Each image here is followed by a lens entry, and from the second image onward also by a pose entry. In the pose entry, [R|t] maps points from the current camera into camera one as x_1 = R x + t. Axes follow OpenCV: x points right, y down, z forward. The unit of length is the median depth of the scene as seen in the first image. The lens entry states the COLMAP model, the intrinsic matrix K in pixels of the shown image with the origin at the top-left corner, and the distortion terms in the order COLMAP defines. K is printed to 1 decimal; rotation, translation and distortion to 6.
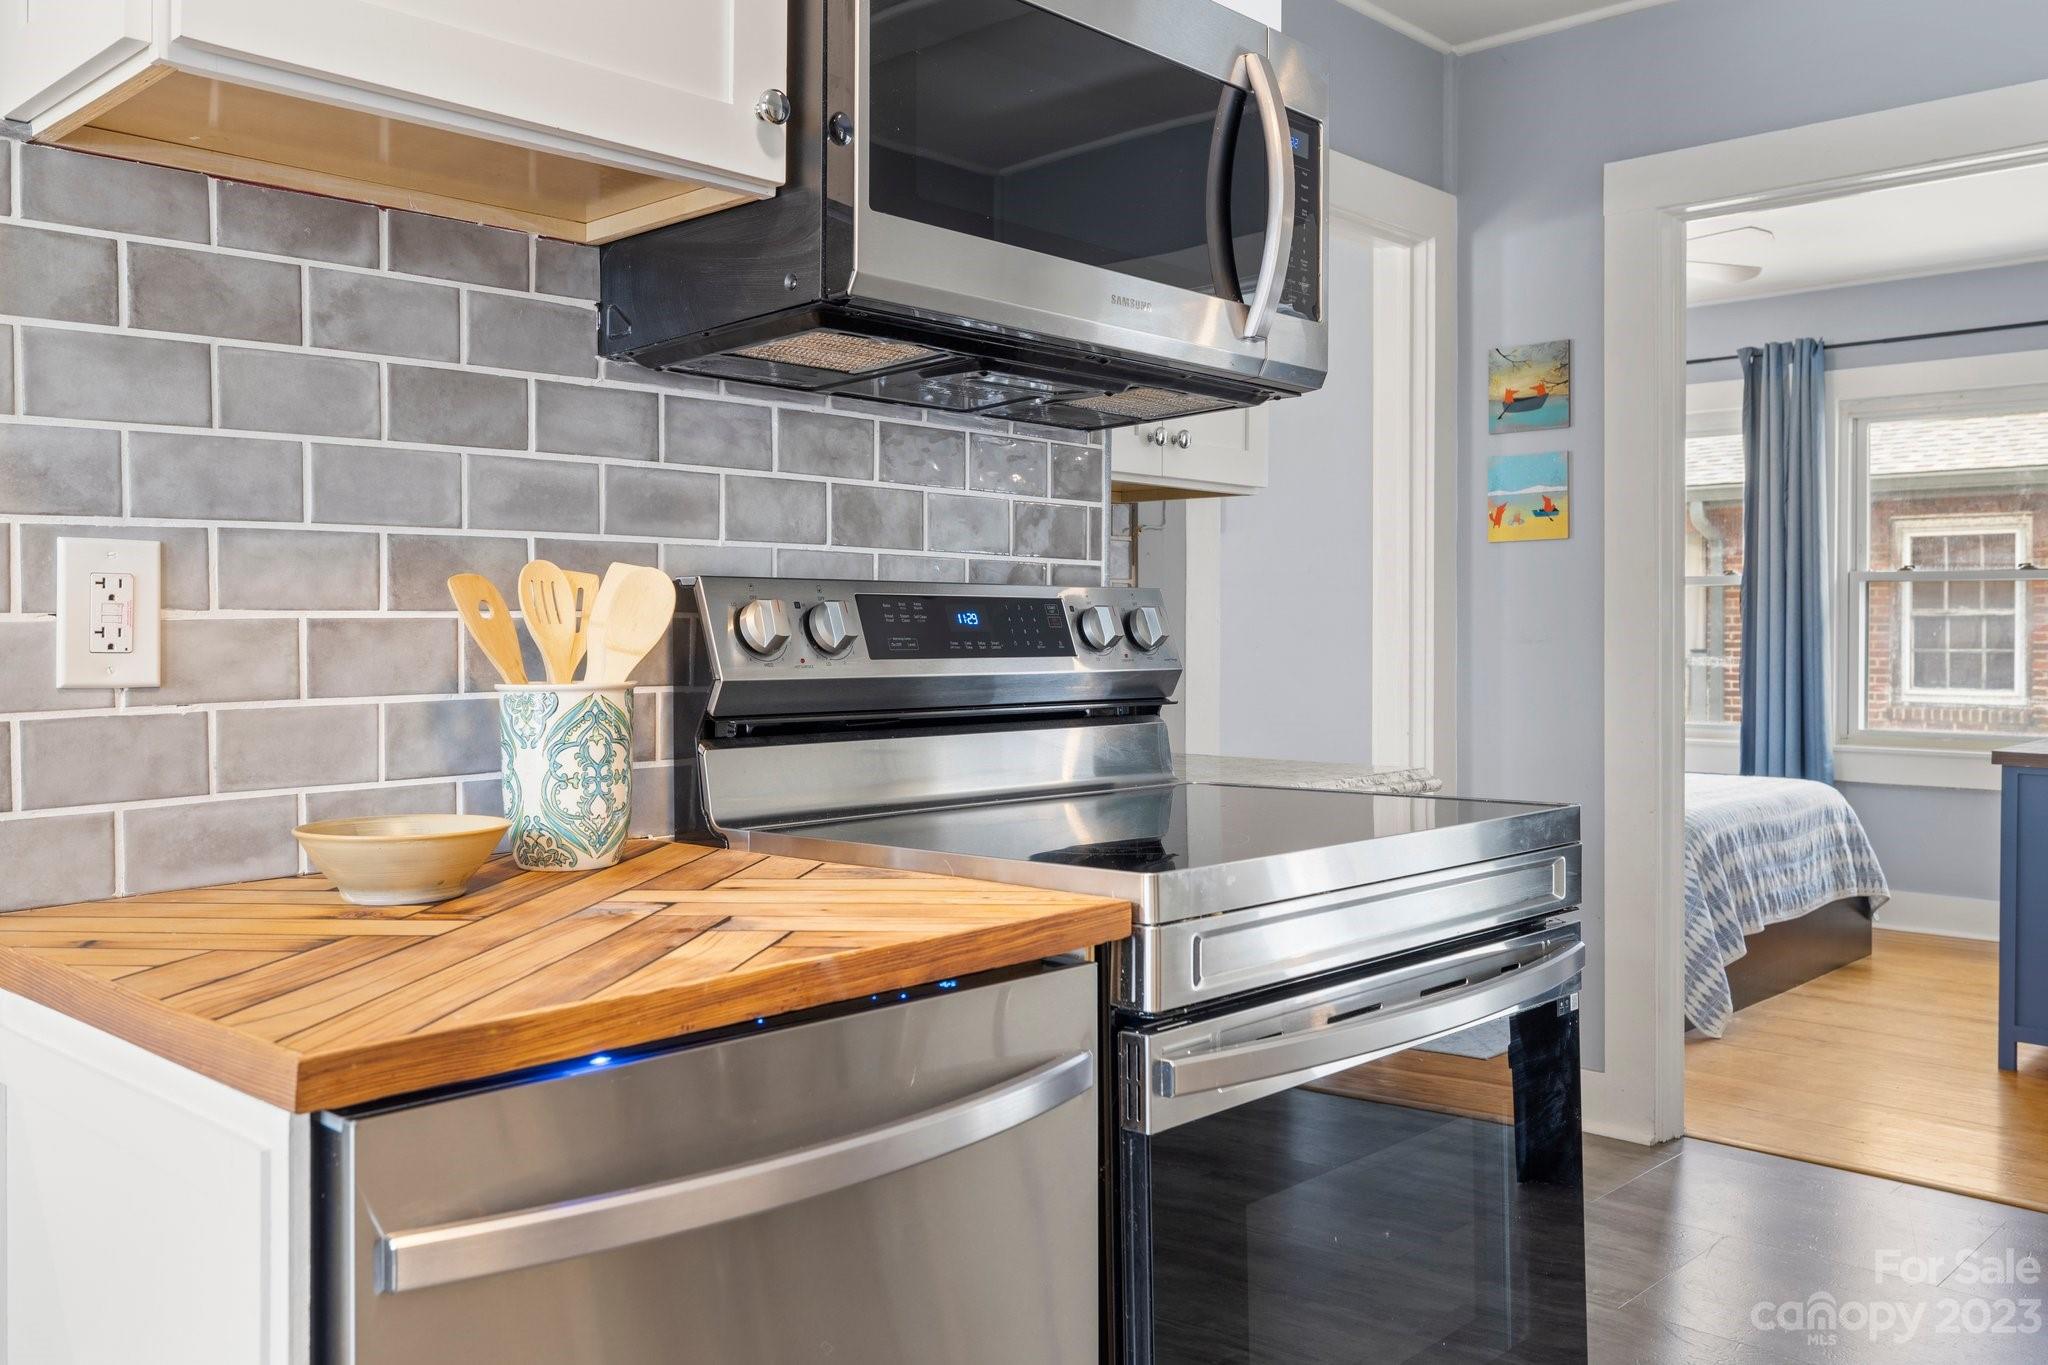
lens RADIAL K [[1709.2, 0, 1032.7], [0, 1709.2, 670.9], [0, 0, 1]] dist [0.002018, 0.010216]
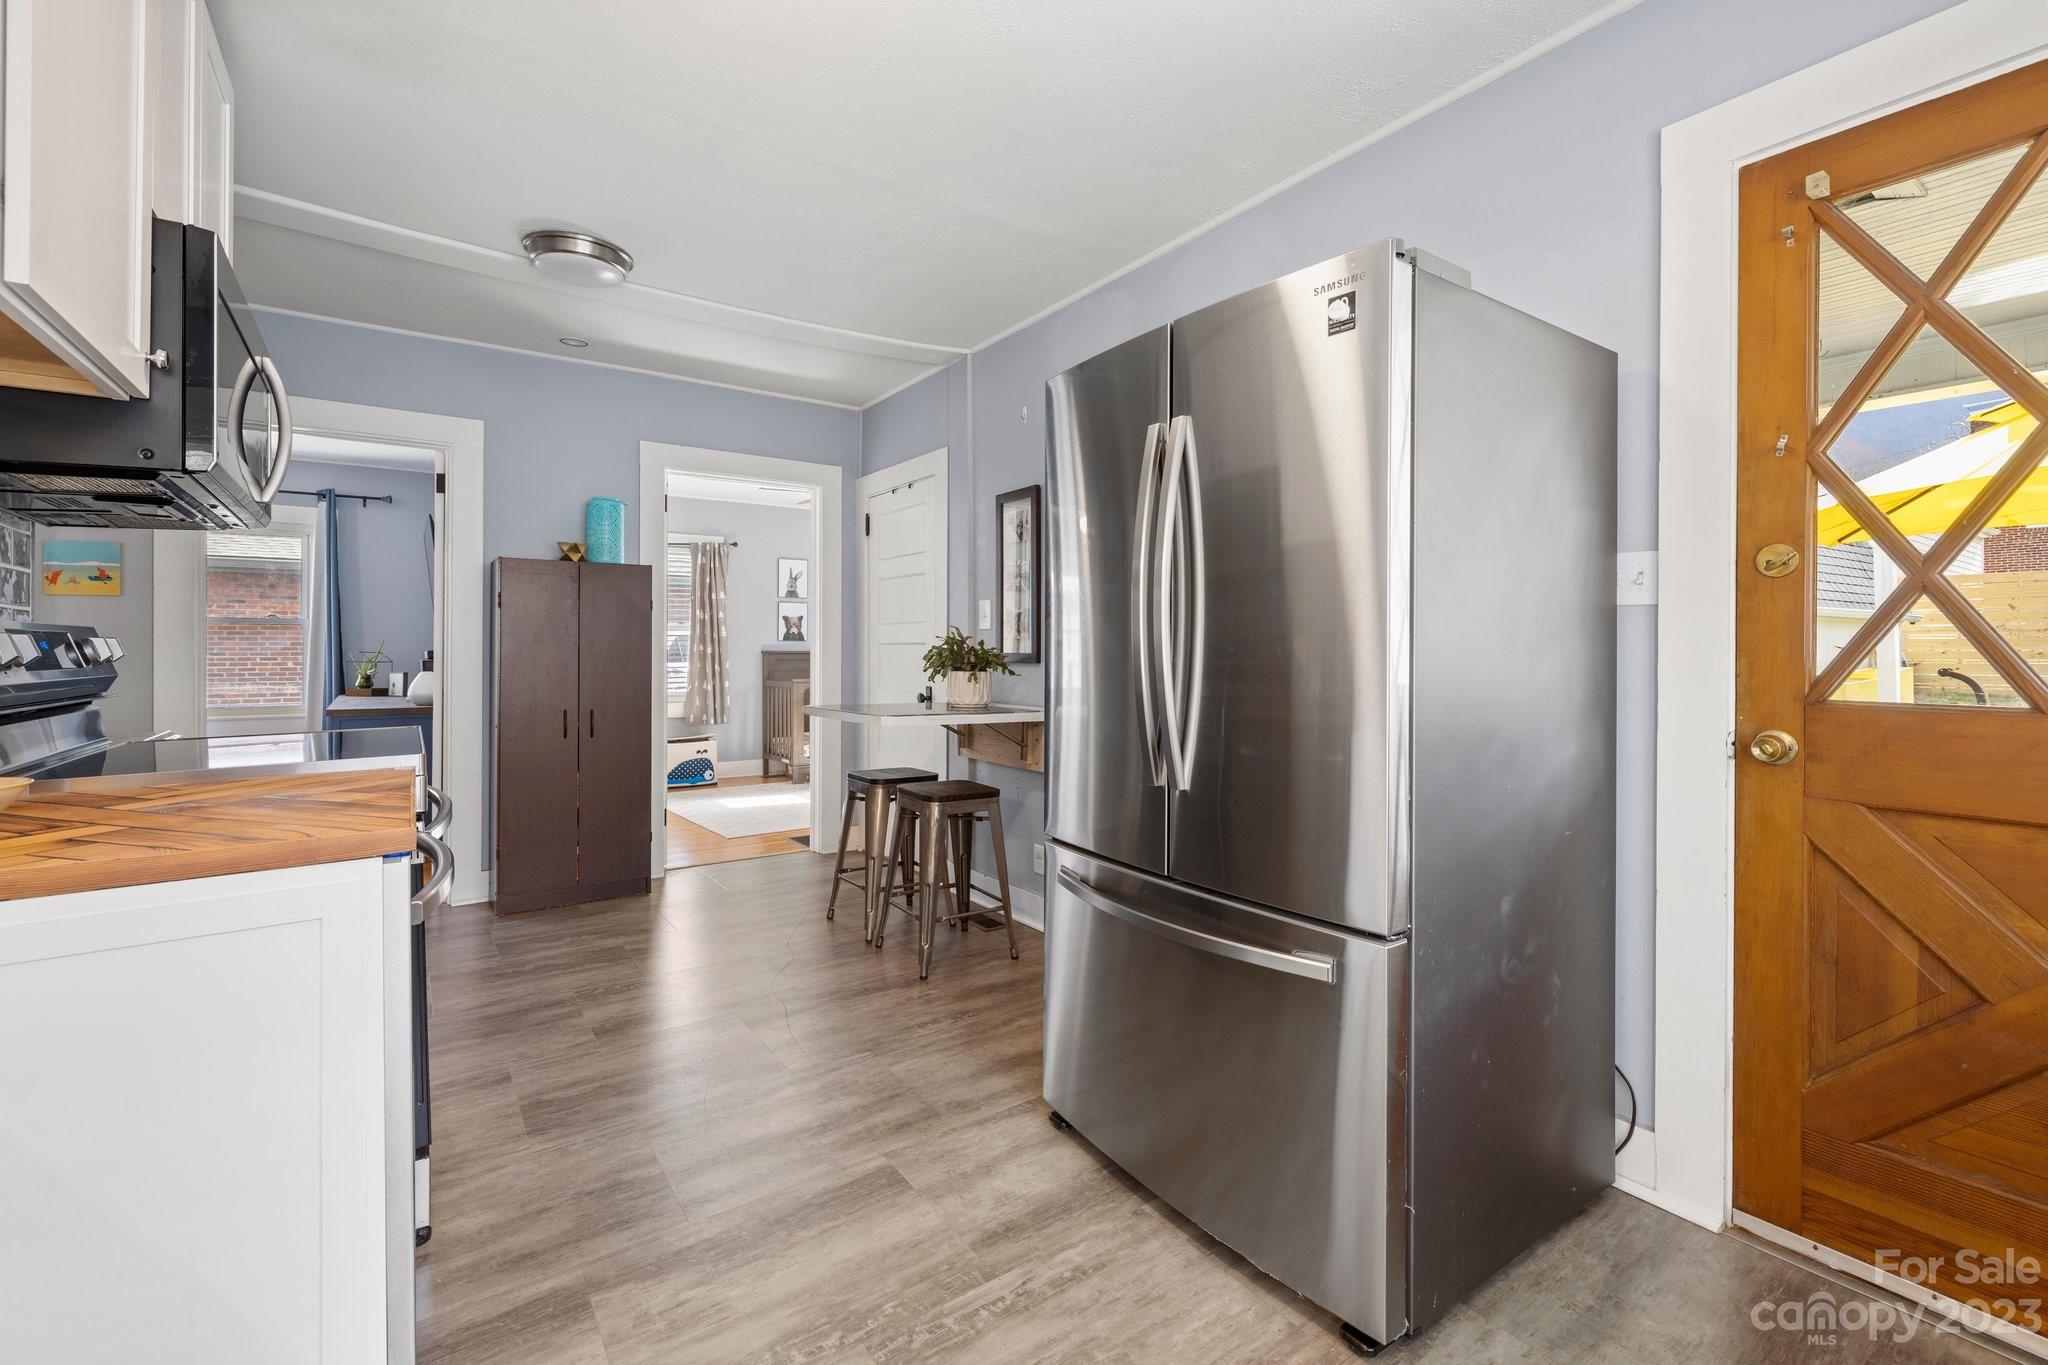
lens RADIAL K [[871.6, 0, 1021.5], [0, 871.6, 647.1], [0, 0, 1]] dist [0.006669, -0.000209]
pose [[0.192503, 0.004101, 0.981288, -0.704871], [0.022577, 0.999708, -0.008607, -0.000148], [-0.981037, 0.023811, 0.192355, -0.043323]]
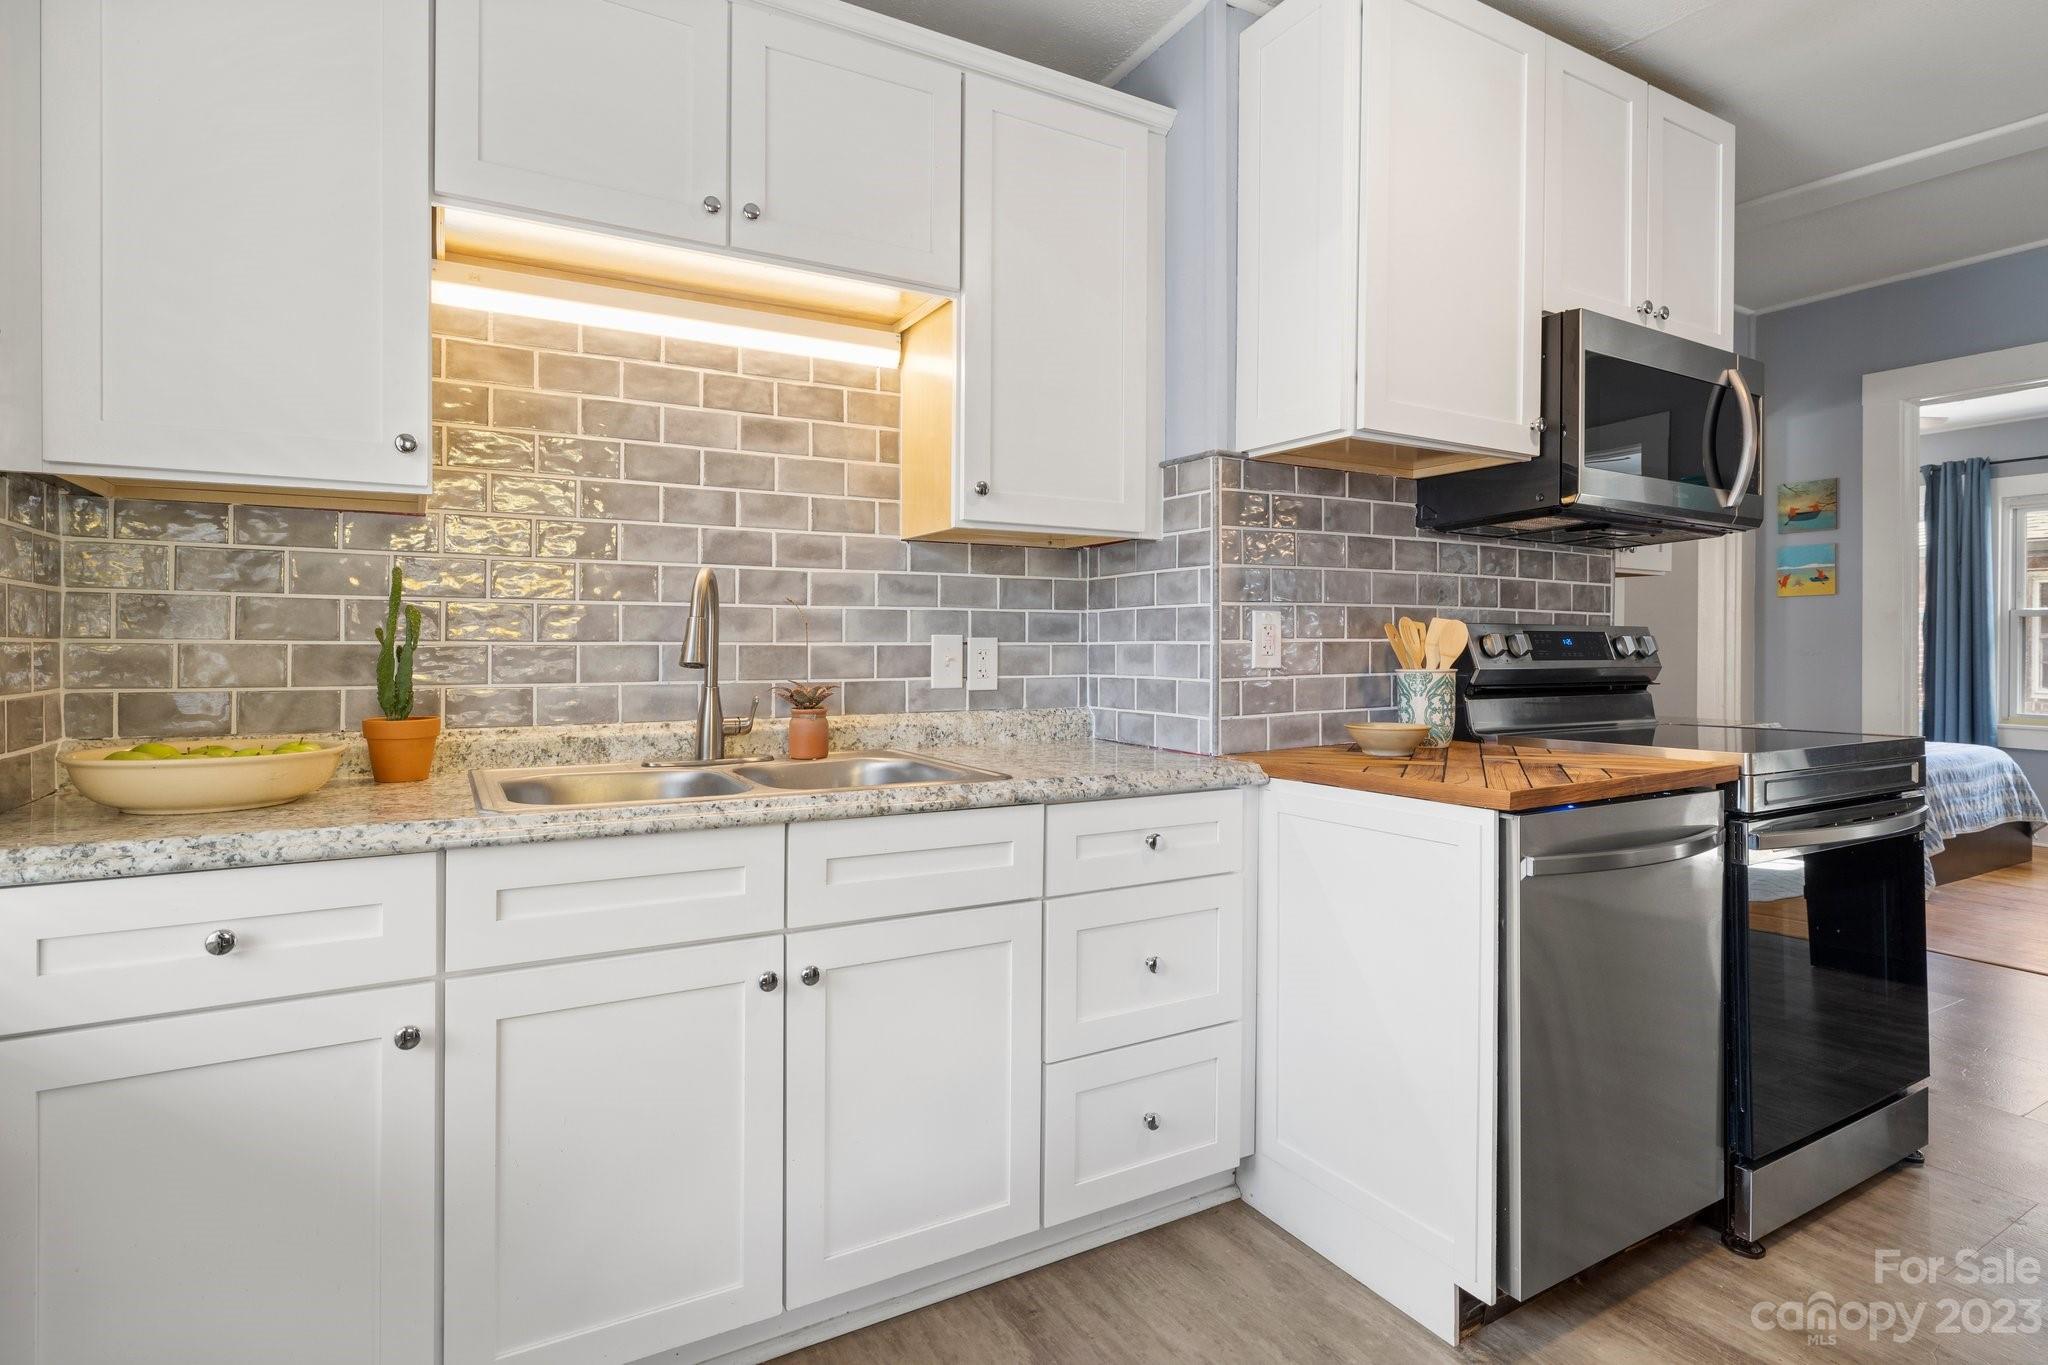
lens RADIAL K [[1040.2, 0, 1022.5], [0, 1040.2, 657.7], [0, 0, 1]] dist [0.004472, 0.000672]
pose [[0.959617, 0.005744, -0.281253, -0.345268], [-0.009191, 0.999898, -0.010937, 0.010284], [0.281161, 0.013080, 0.959571, -0.458074]]
